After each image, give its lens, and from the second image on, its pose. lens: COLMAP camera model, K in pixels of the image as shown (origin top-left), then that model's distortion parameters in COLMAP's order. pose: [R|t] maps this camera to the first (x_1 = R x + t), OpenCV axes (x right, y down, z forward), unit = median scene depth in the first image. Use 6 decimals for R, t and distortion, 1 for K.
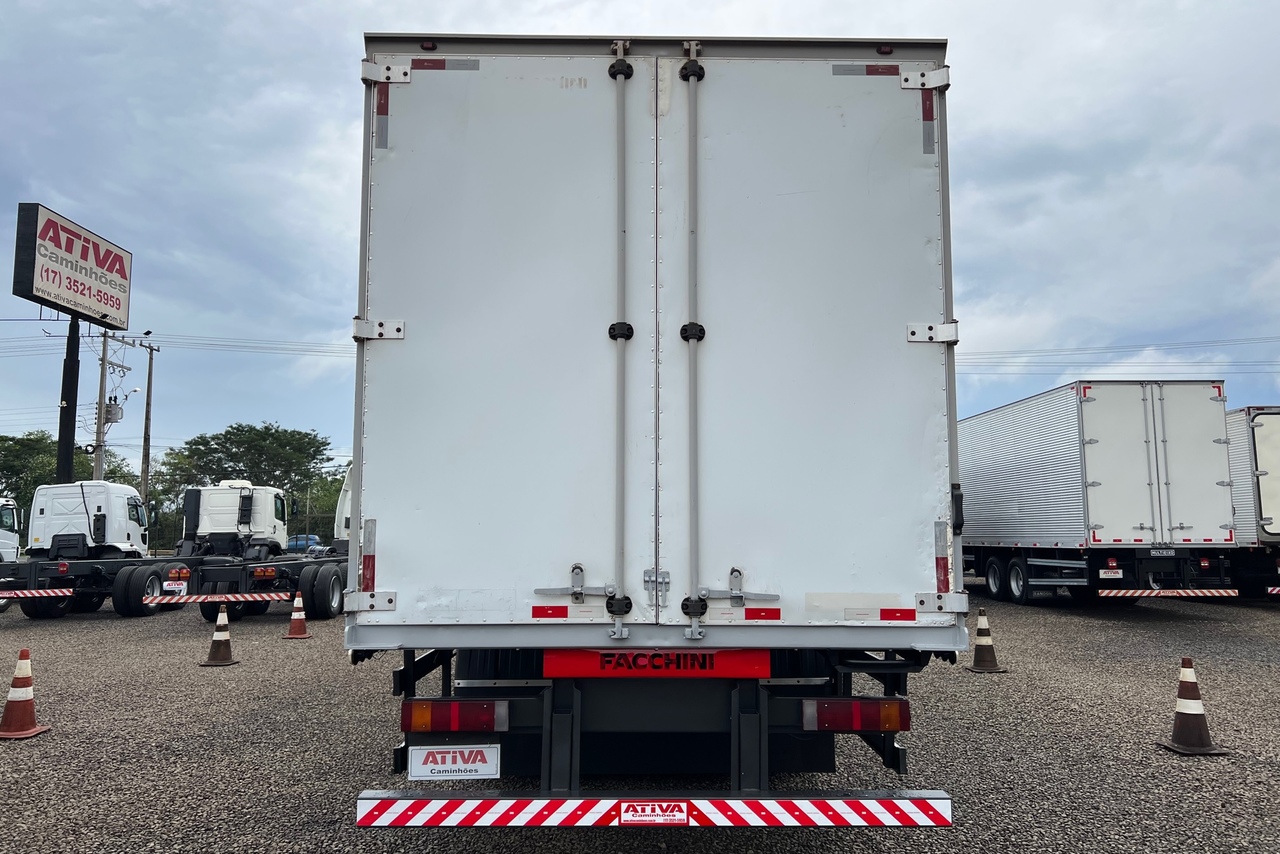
lens RADIAL K [[963.3, 0, 632.5], [0, 963.3, 418.3], [0, 0, 1]] dist [0.064952, -0.046771]
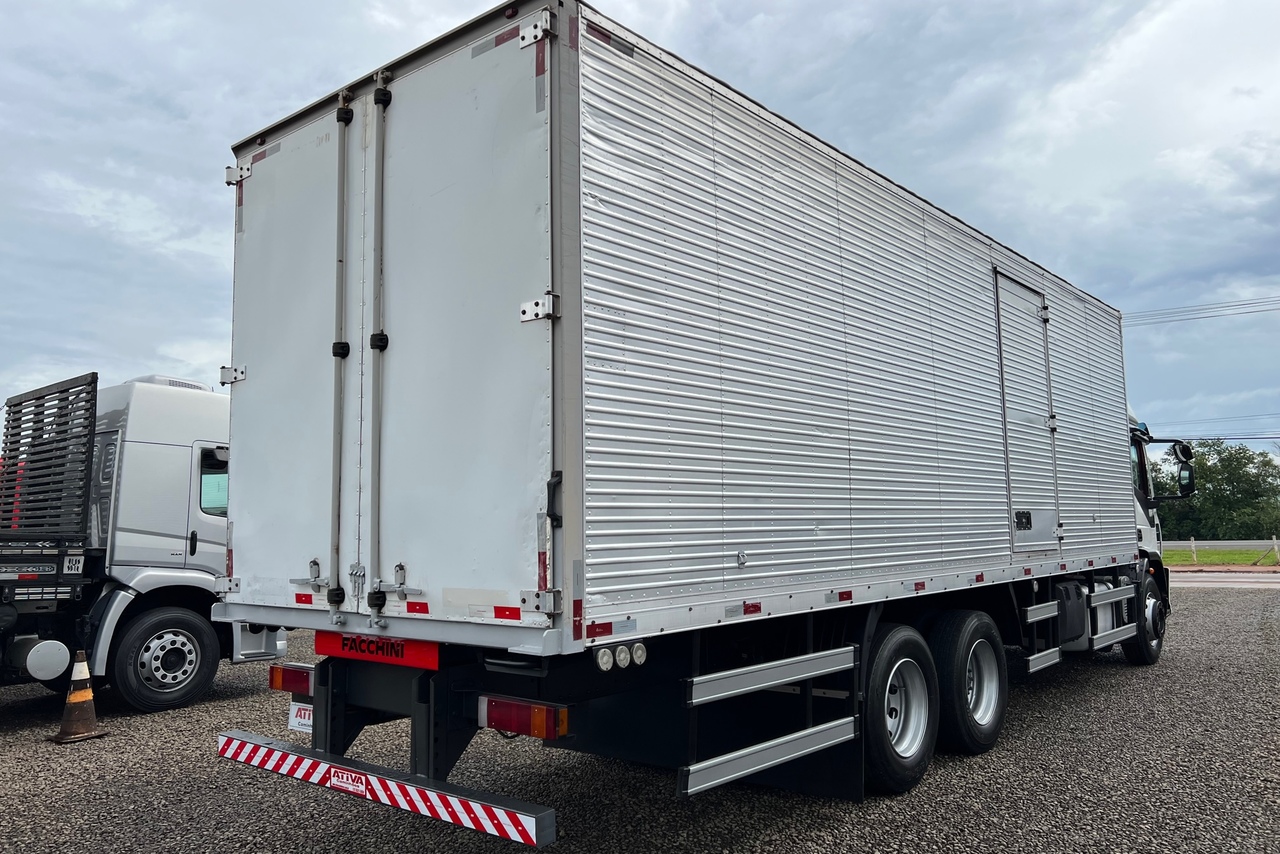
lens RADIAL K [[963.3, 0, 633.6], [0, 963.3, 423.0], [0, 0, 1]] dist [0.064952, -0.046771]
pose [[0.750654, -0.083727, -0.655369, 1.001904], [0.095858, 0.995244, -0.017353, 0.045812], [0.653705, -0.049796, 0.755109, 0.376973]]
